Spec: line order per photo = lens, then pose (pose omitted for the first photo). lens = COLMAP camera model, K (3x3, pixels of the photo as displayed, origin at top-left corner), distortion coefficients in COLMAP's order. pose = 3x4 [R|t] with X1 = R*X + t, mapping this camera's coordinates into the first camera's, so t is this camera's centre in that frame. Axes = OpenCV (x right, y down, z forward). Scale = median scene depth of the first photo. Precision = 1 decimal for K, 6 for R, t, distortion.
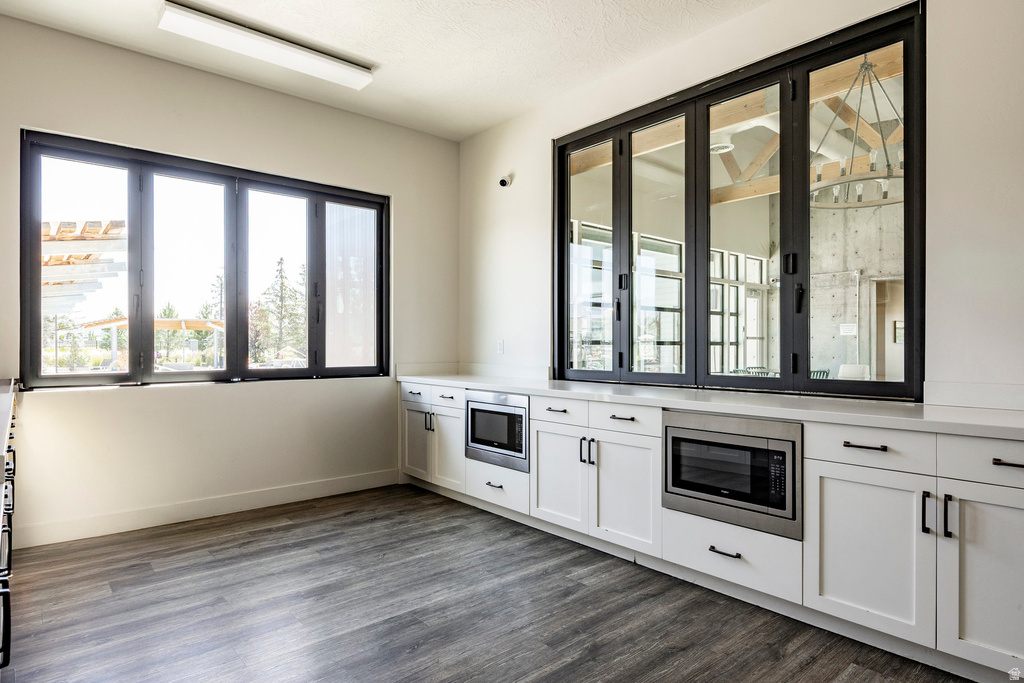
lens RADIAL K [[582.0, 0, 508.6], [0, 582.0, 345.6], [0, 0, 1]] dist [0.001579, 0.000219]
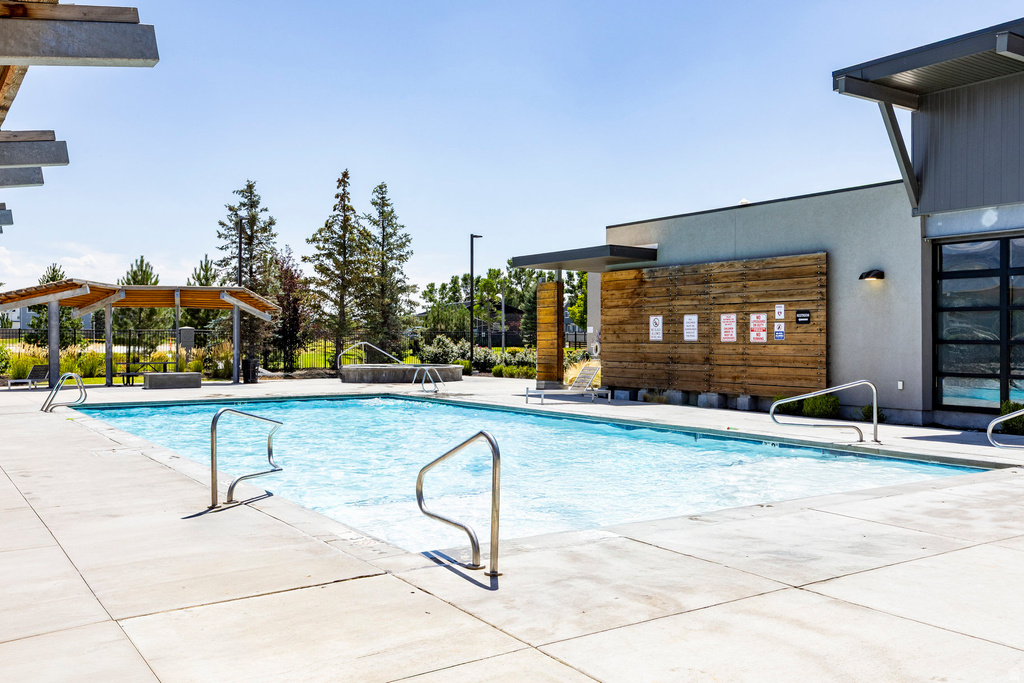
lens RADIAL K [[902.9, 0, 513.7], [0, 902.9, 338.4], [0, 0, 1]] dist [0.002789, 0.000384]
pose [[0.993746, 0.002243, -0.111643, -0.145125], [-0.001694, 0.999986, 0.005014, -0.003785], [0.111653, -0.004794, 0.993736, 0.200316]]
